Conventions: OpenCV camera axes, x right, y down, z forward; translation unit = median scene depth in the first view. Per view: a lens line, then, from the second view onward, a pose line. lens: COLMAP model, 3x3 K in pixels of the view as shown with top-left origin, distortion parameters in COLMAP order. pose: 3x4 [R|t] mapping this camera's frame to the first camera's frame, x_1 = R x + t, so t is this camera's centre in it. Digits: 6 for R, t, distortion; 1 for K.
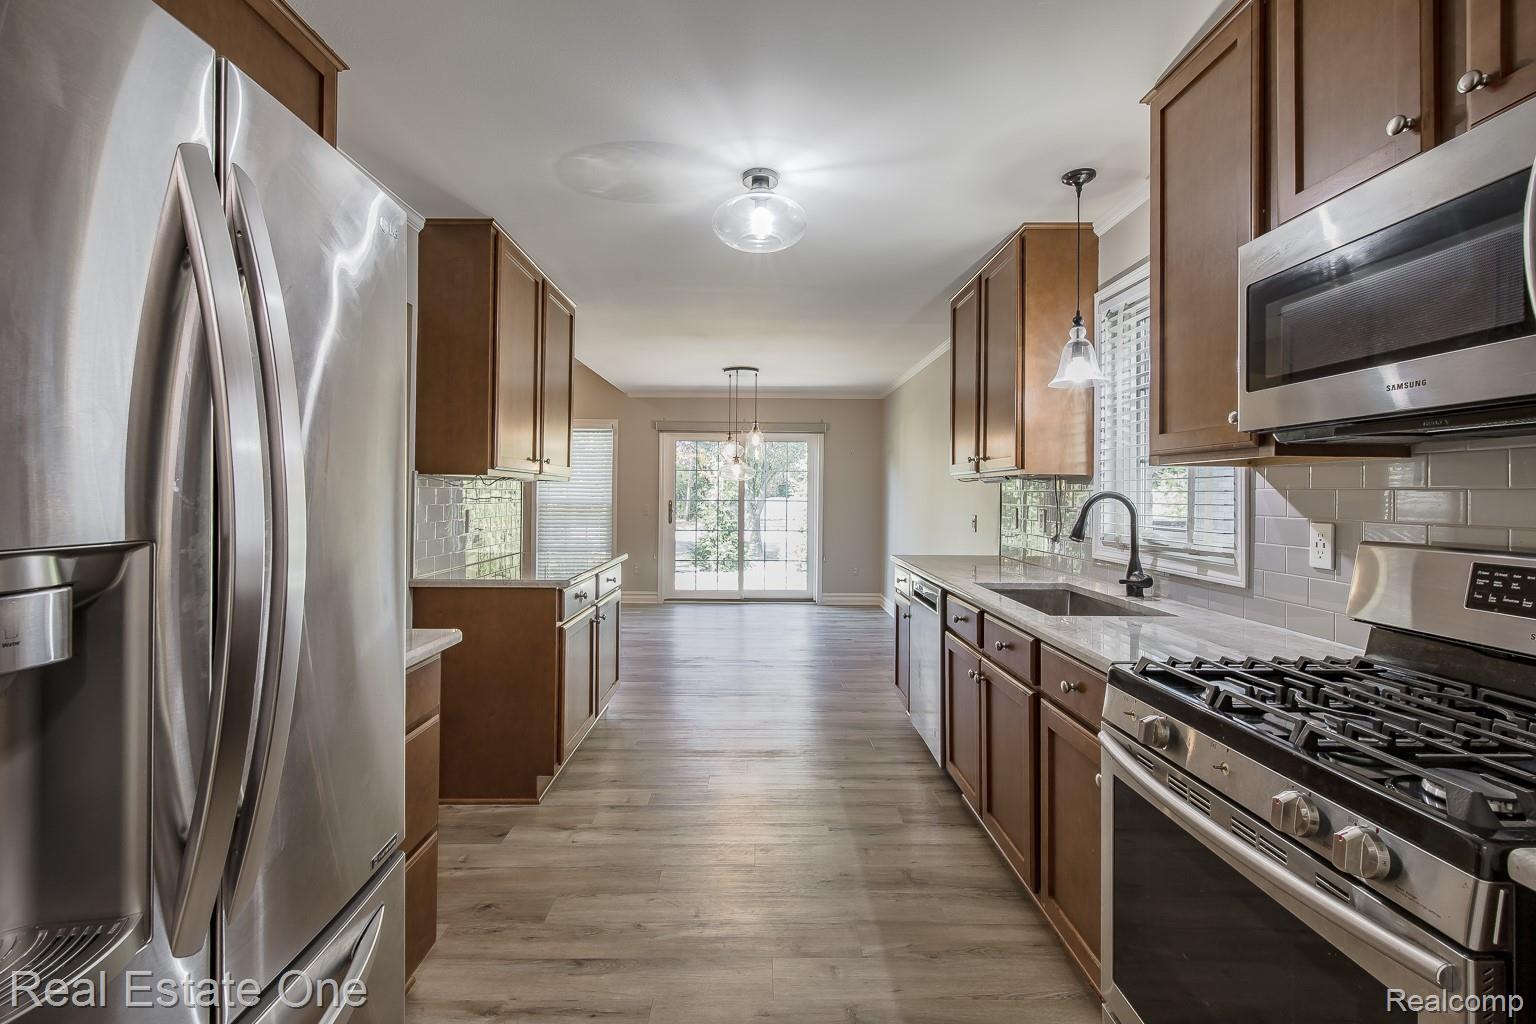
lens RADIAL K [[666.8, 0, 759.6], [0, 666.8, 498.1], [0, 0, 1]] dist [-0.000290, -0.000009]
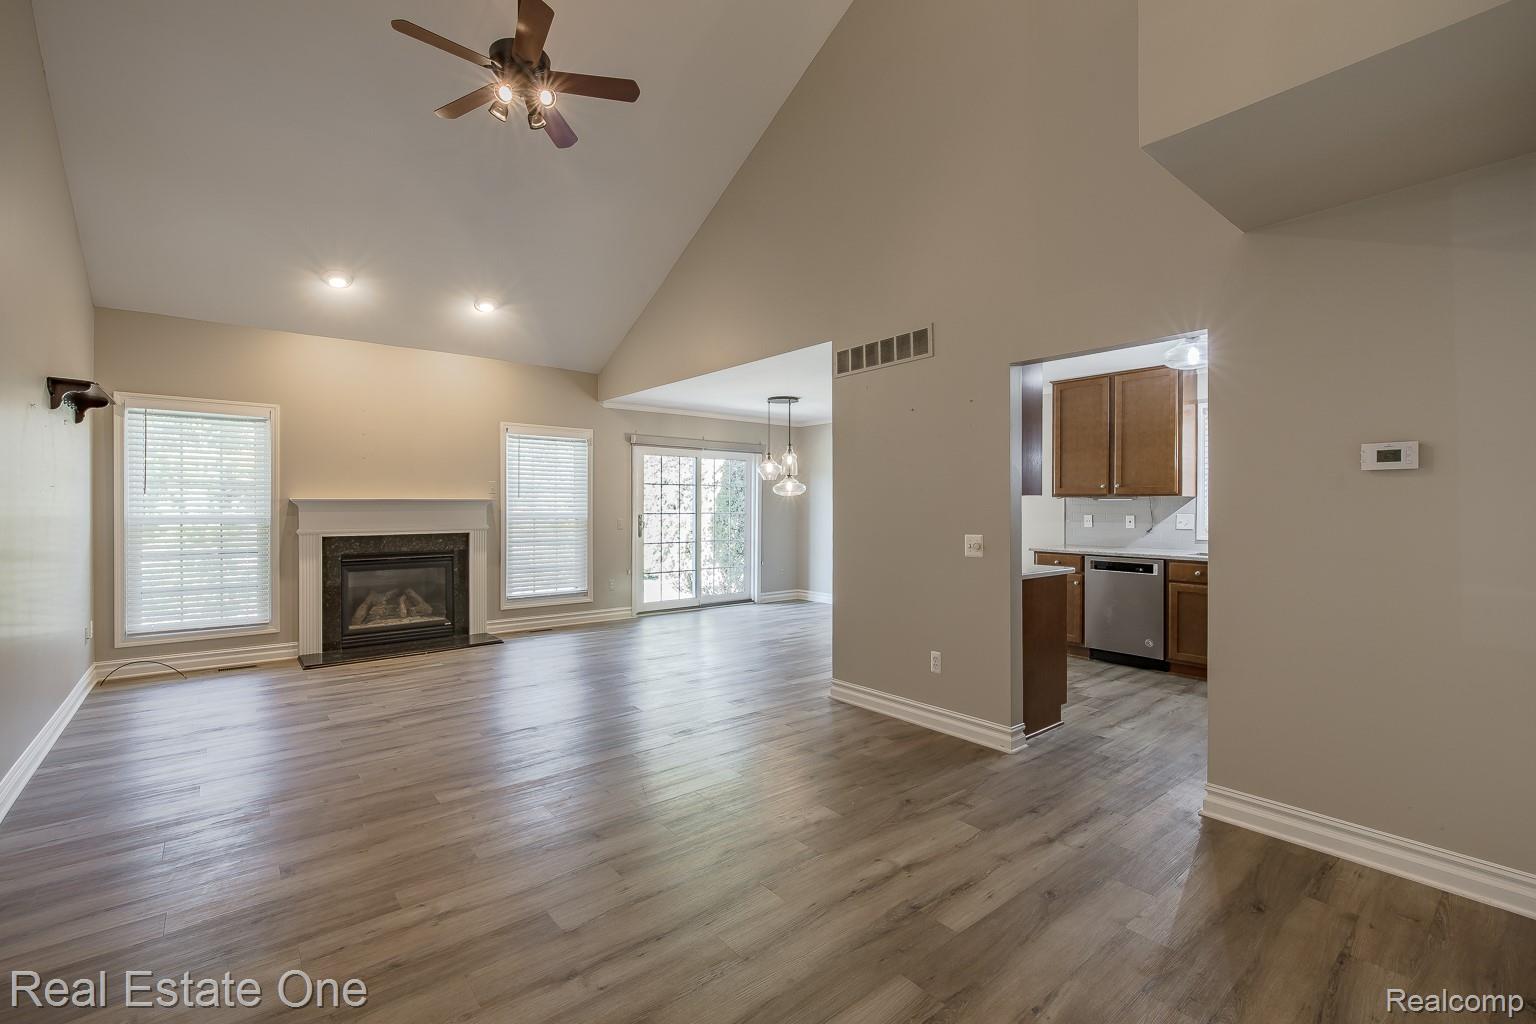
lens RADIAL K [[669.6, 0, 763.6], [0, 669.6, 508.5], [0, 0, 1]] dist [0.001274, -0.000625]
pose [[0.775199, -0.007096, 0.631677, -1.672044], [0.007941, 0.999967, 0.001488, -0.012623], [-0.631667, 0.003863, 0.775230, 0.284069]]
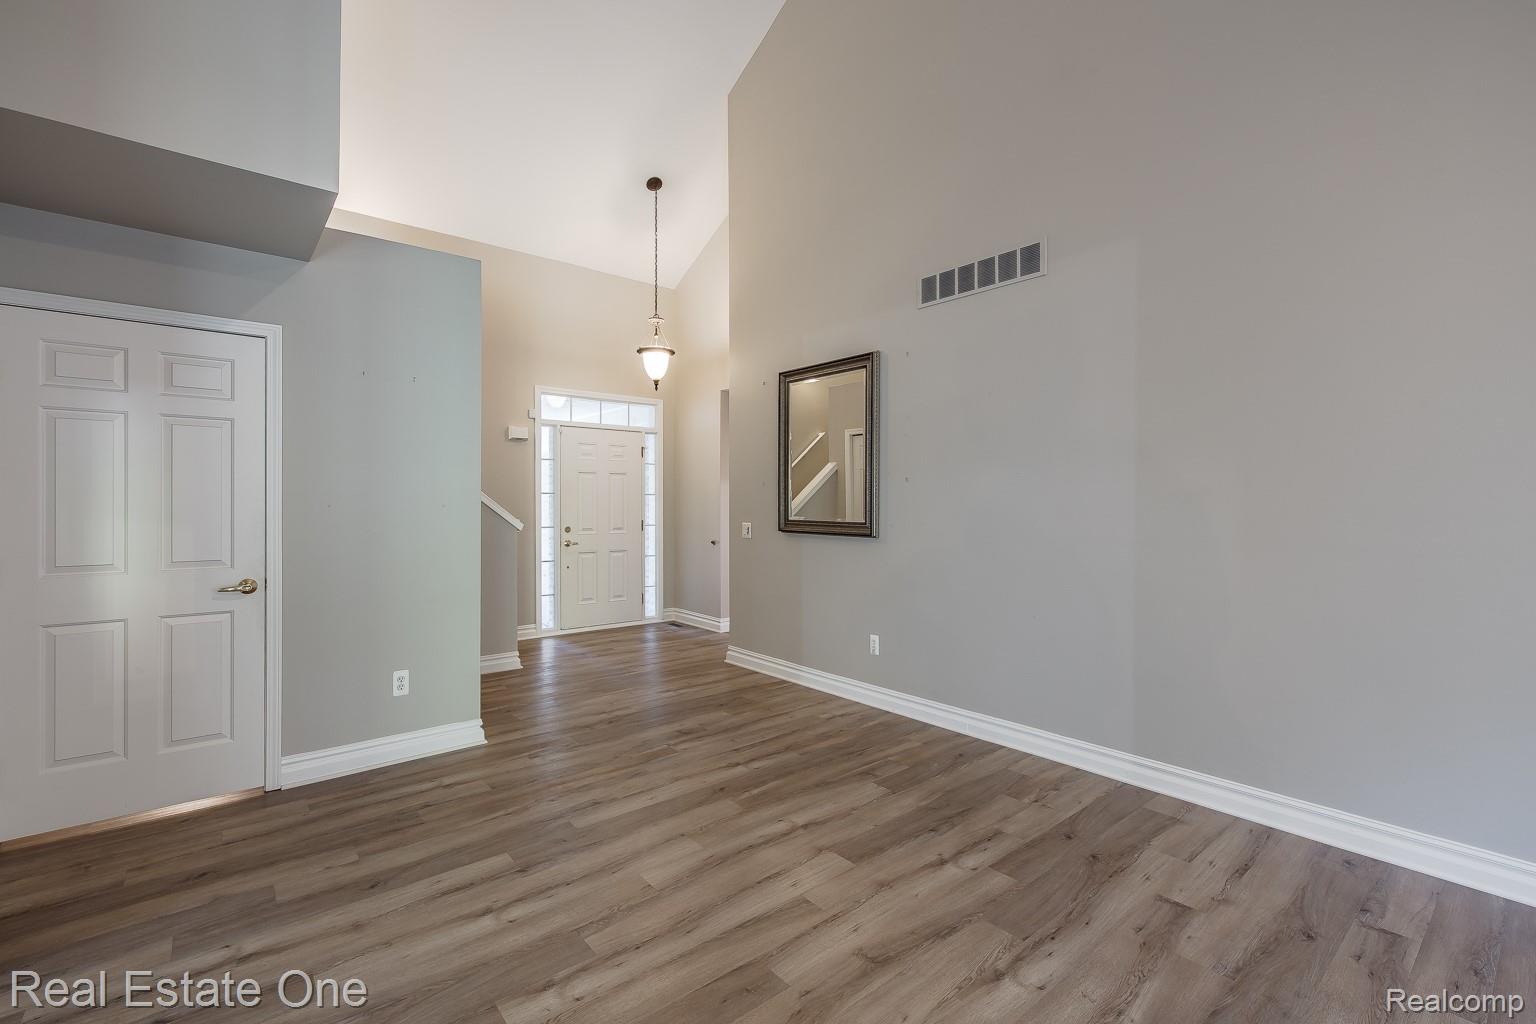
lens RADIAL K [[677.2, 0, 770.6], [0, 677.2, 507.8], [0, 0, 1]] dist [0.003032, 0.000108]
pose [[-0.765734, -0.005826, -0.643131, -0.767314], [-0.010811, 0.999934, 0.003814, -0.015056], [0.643067, 0.009874, -0.765746, 1.585919]]
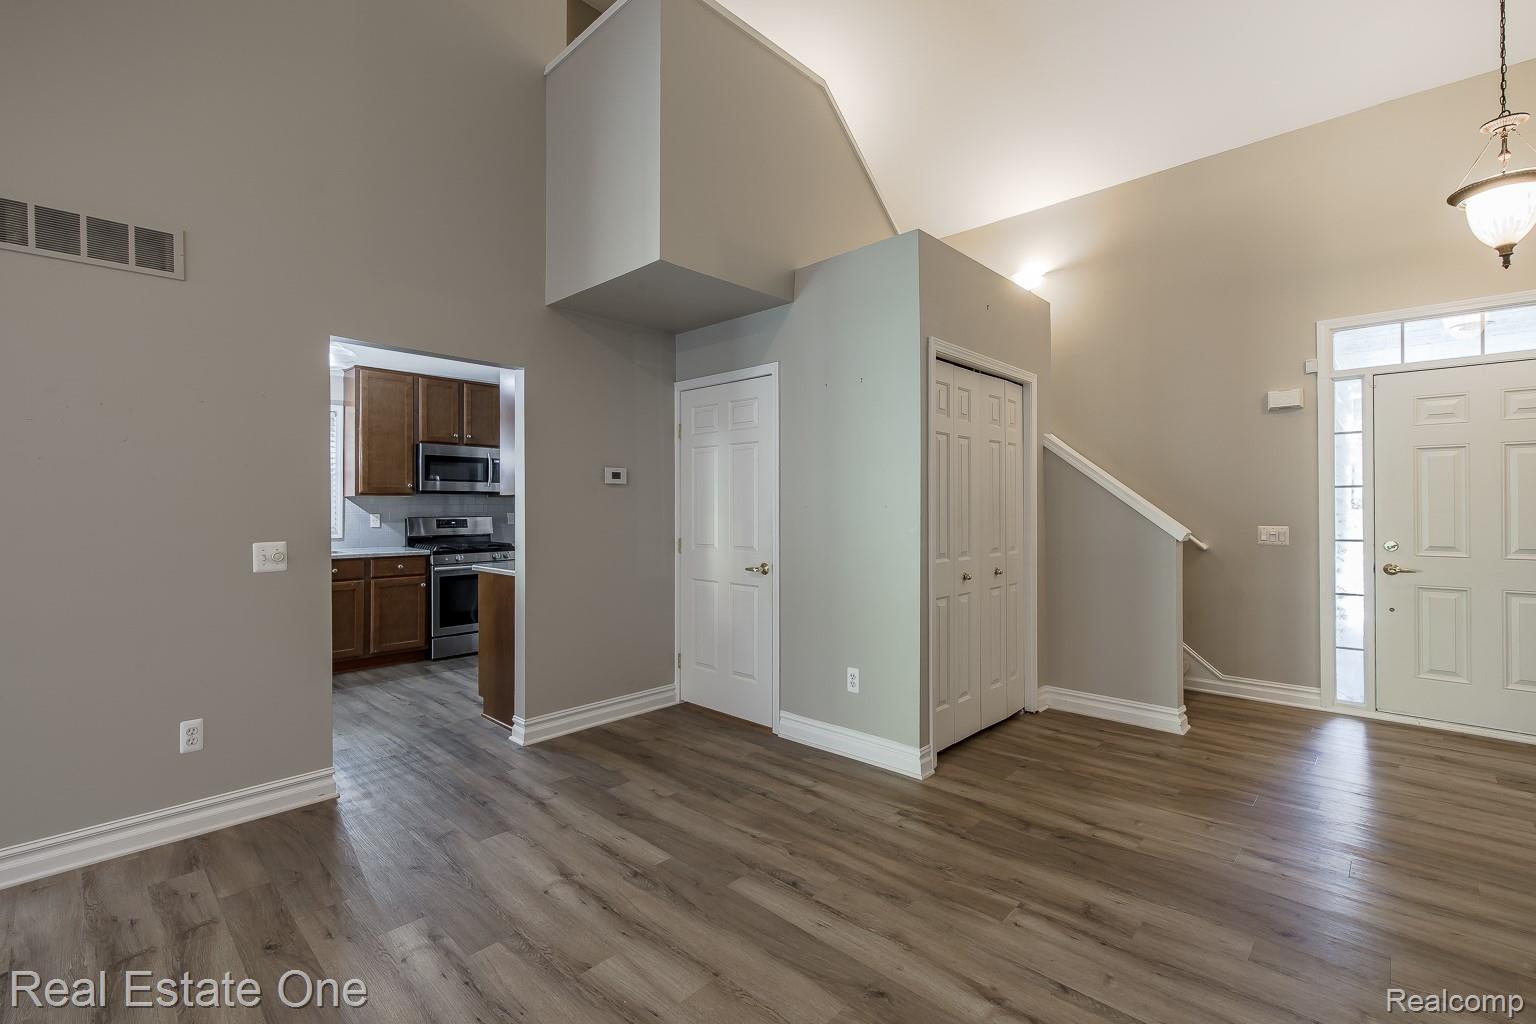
lens RADIAL K [[666.8, 0, 759.6], [0, 666.8, 498.1], [0, 0, 1]] dist [-0.000290, -0.000009]
pose [[-0.723116, 0.002514, 0.690722, -1.739493], [0.000441, 0.999995, -0.003178, -0.018127], [-0.690726, -0.001994, -0.723113, 1.241038]]
